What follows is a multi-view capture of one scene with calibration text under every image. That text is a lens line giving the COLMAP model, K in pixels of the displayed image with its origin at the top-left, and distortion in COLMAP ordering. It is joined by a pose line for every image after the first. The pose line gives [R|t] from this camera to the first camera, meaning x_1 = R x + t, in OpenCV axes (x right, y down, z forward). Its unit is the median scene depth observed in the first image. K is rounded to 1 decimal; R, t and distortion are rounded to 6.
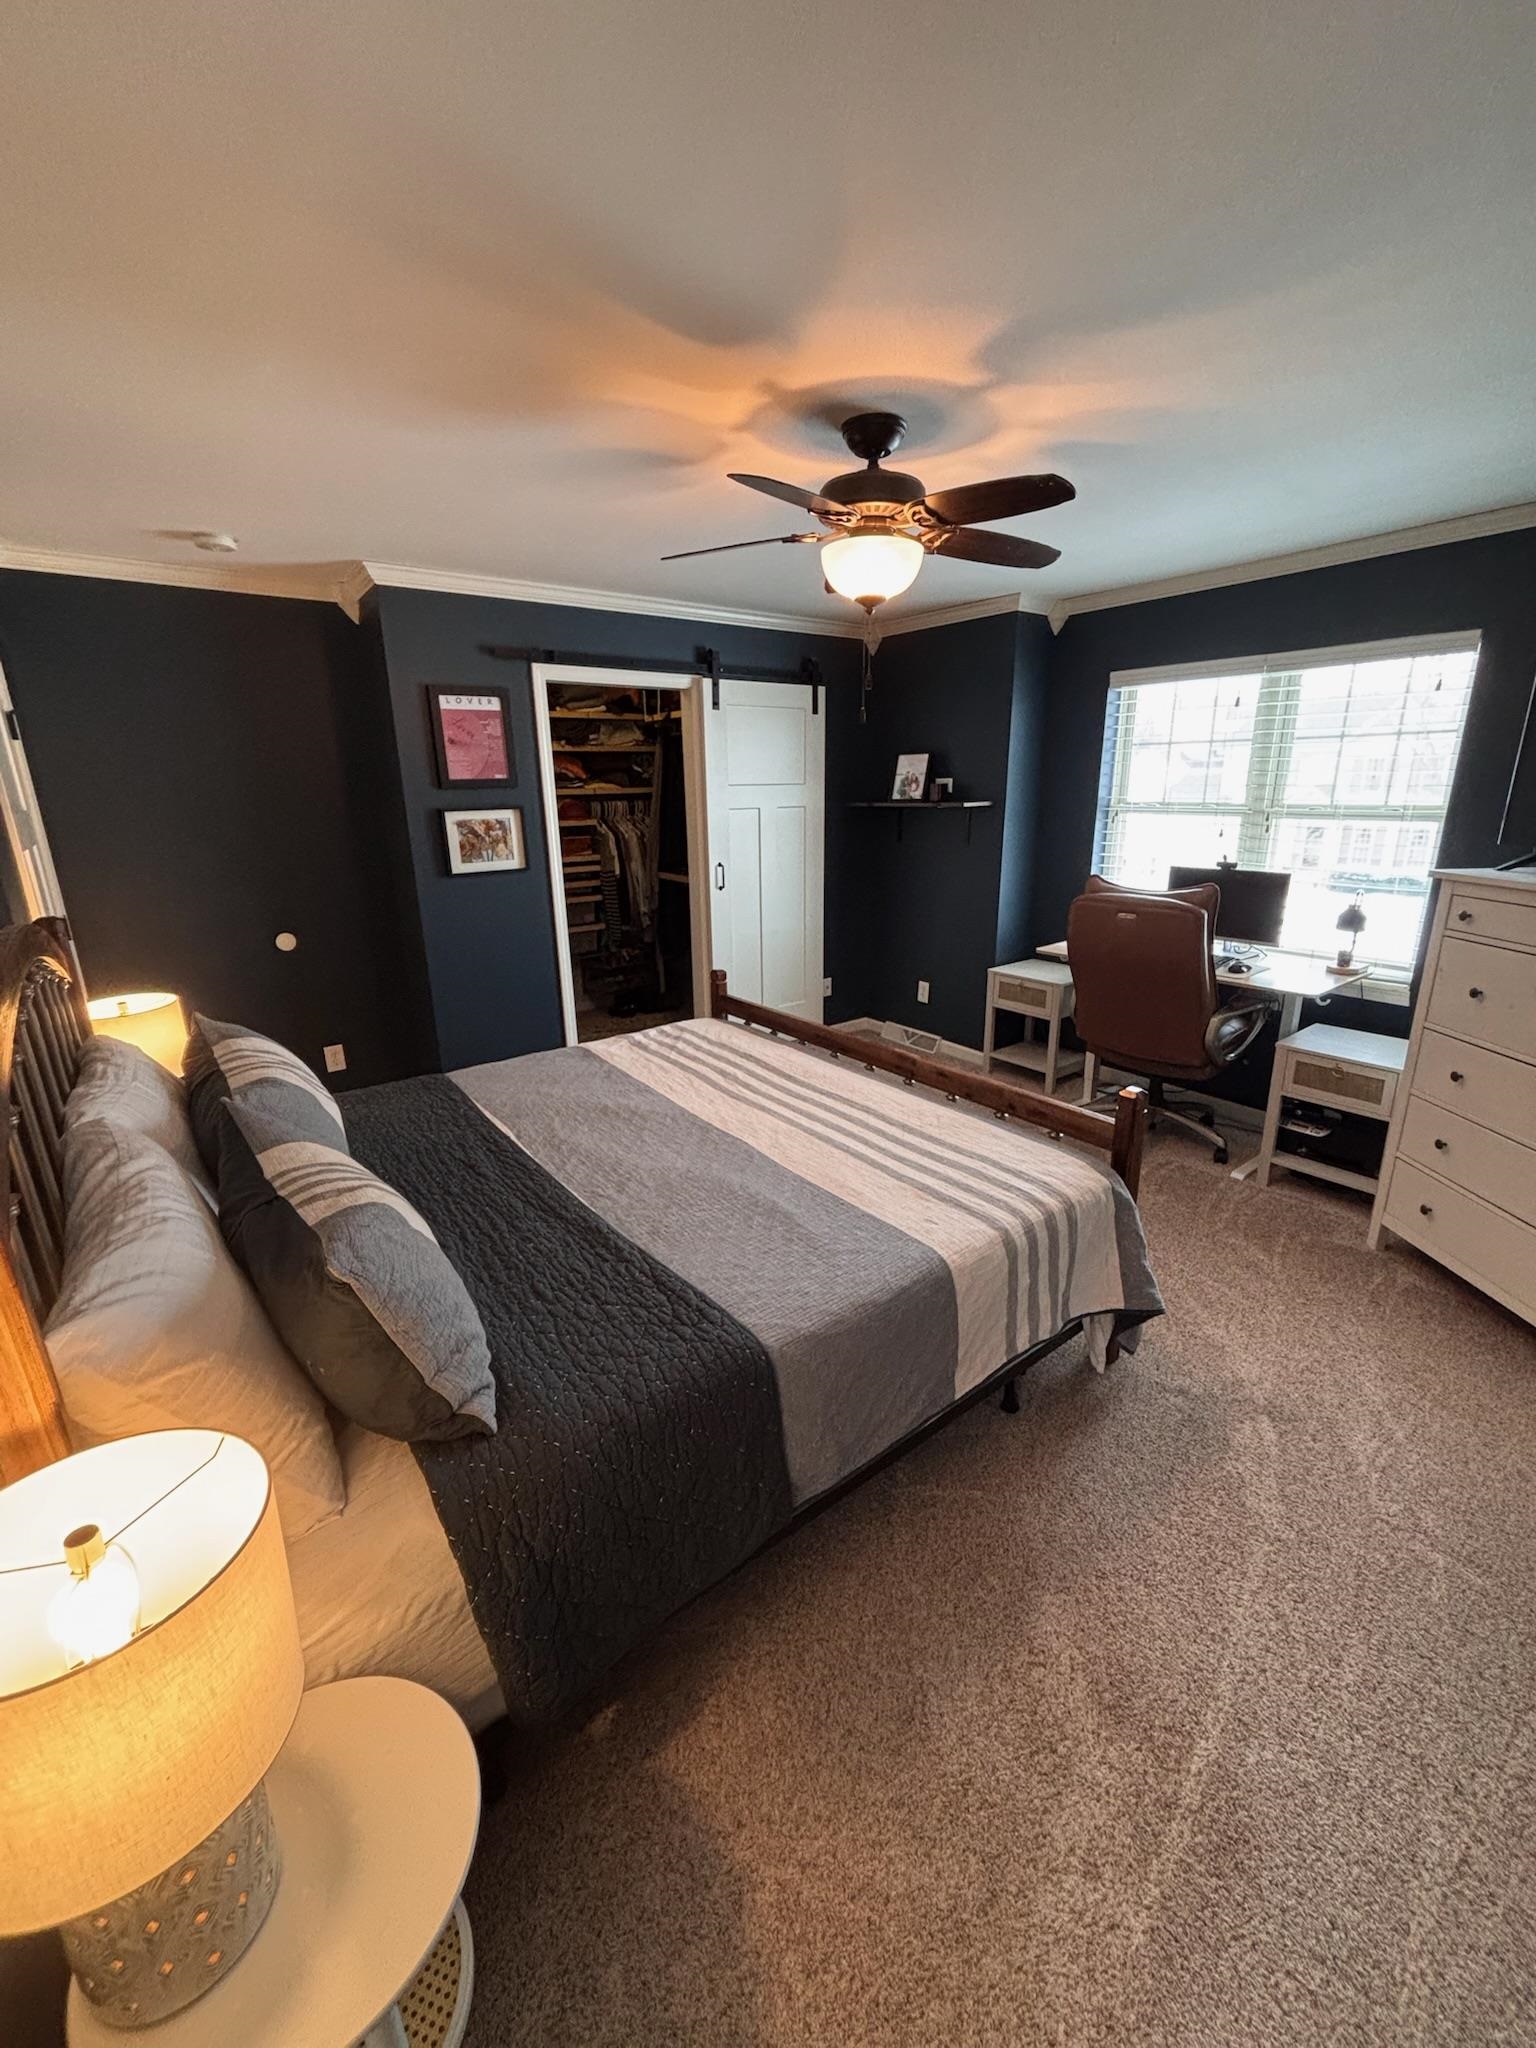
lens RADIAL K [[831.4, 0, 775.1], [0, 831.4, 1015.1], [0, 0, 1]] dist [0.005563, -0.000232]
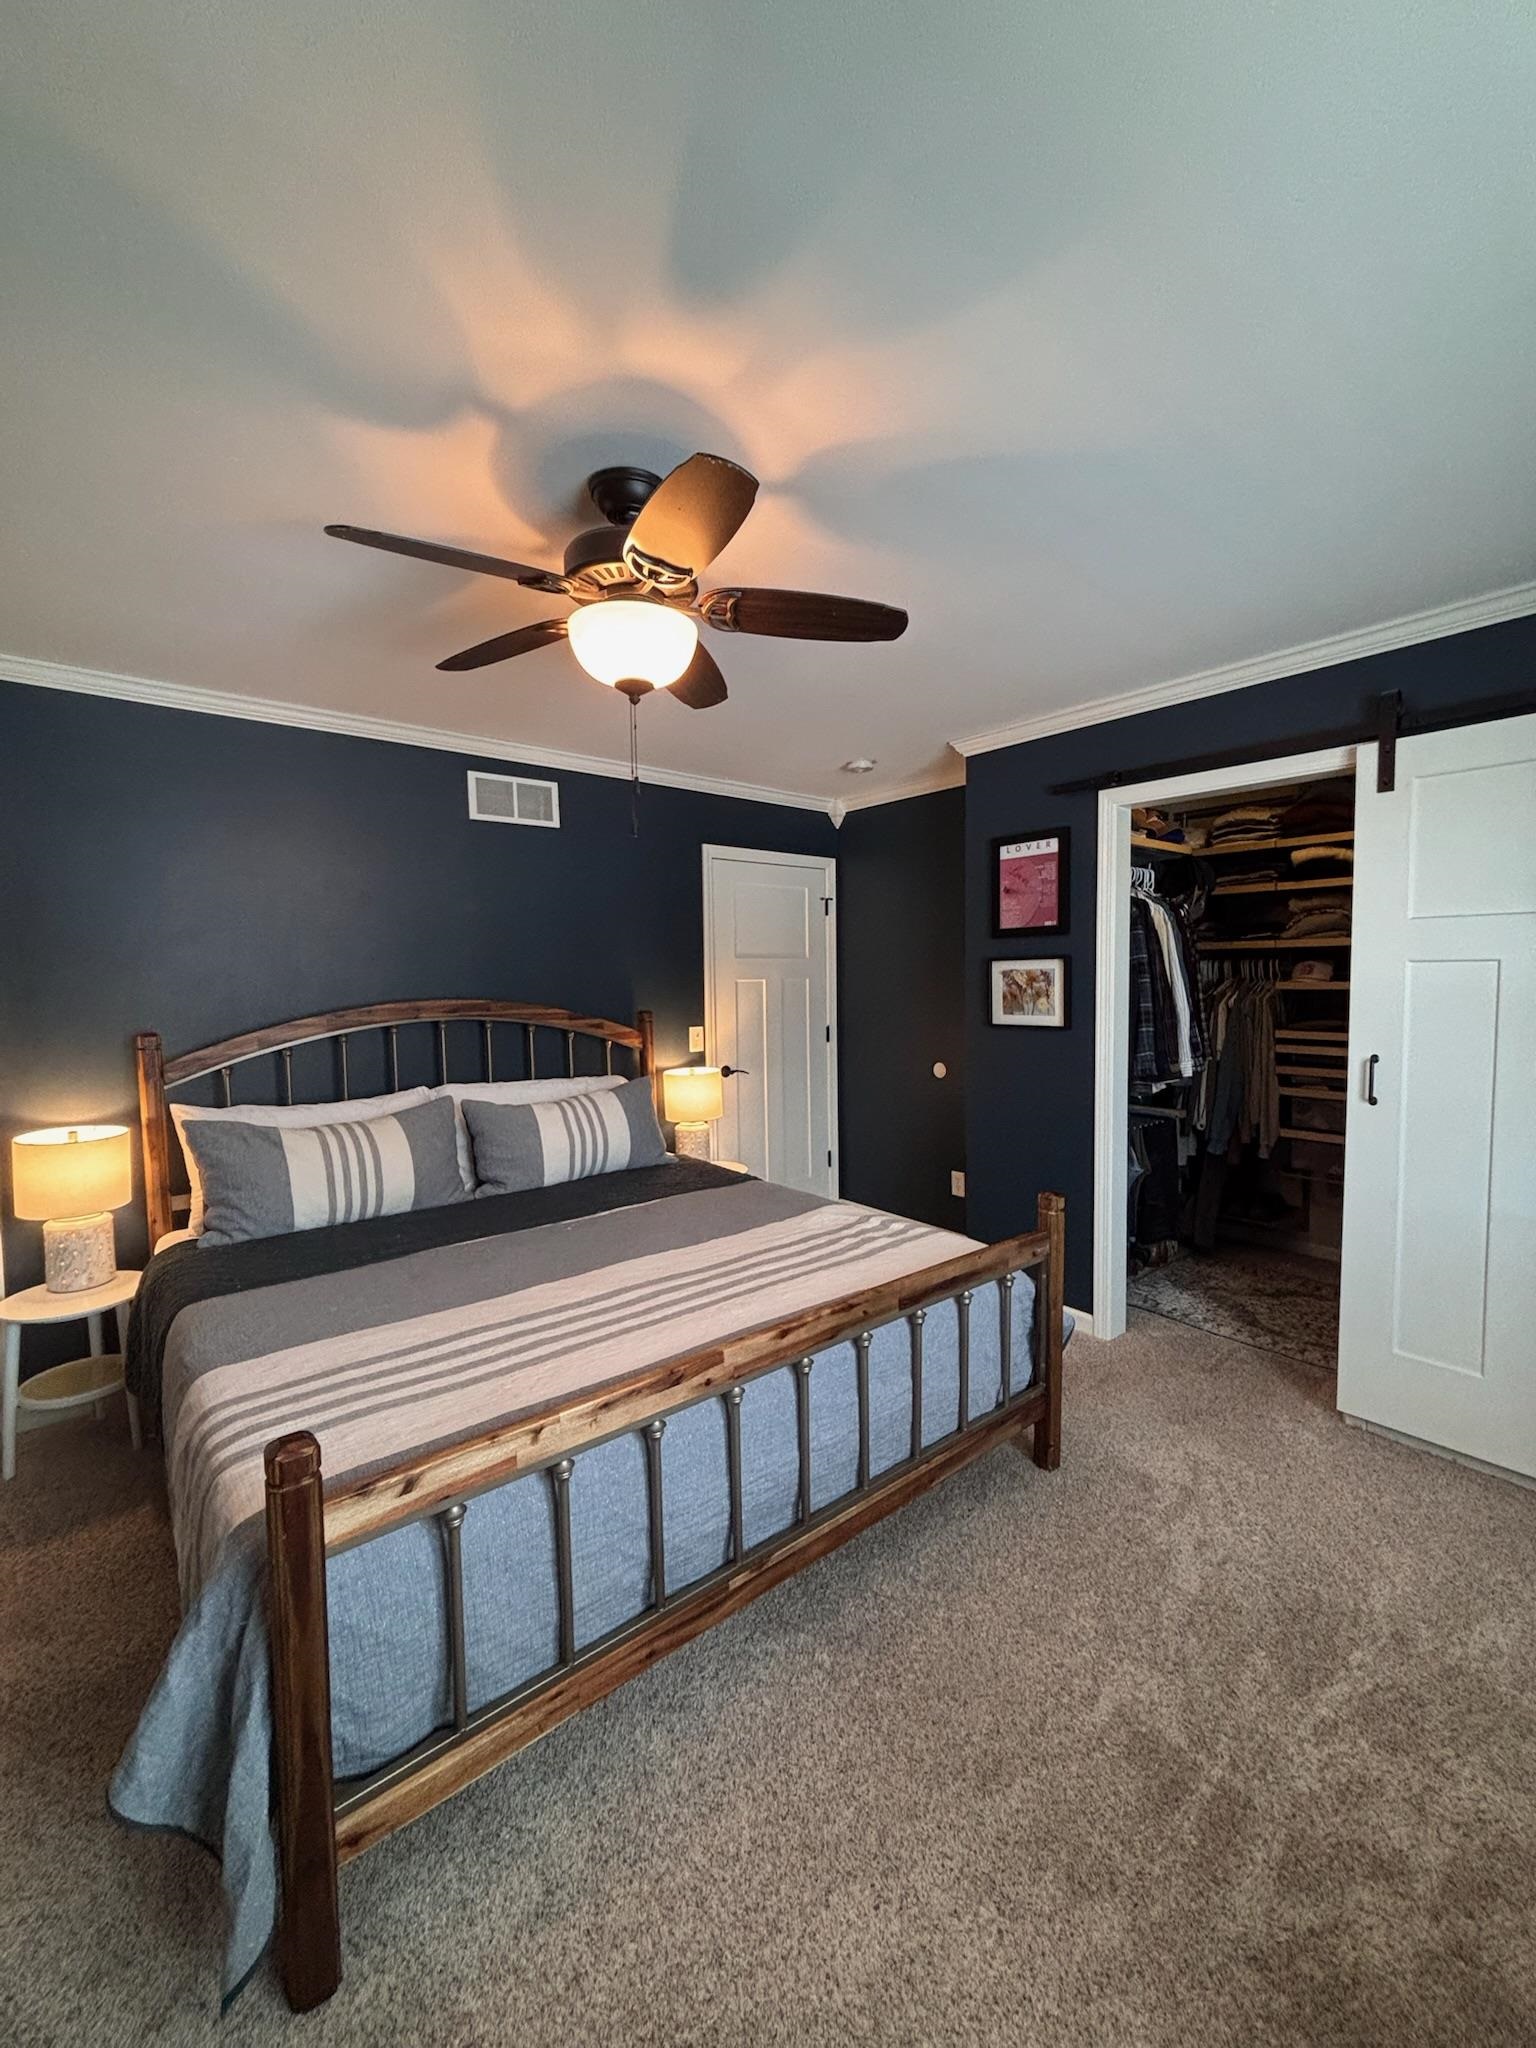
lens RADIAL K [[826.9, 0, 769.8], [0, 826.9, 1019.7], [0, 0, 1]] dist [-0.016474, 0.004147]
pose [[0.047429, 0.071999, -0.996276, 0.550589], [-0.260132, 0.963873, 0.057273, -0.162733], [0.964407, 0.256447, 0.064445, 0.692342]]
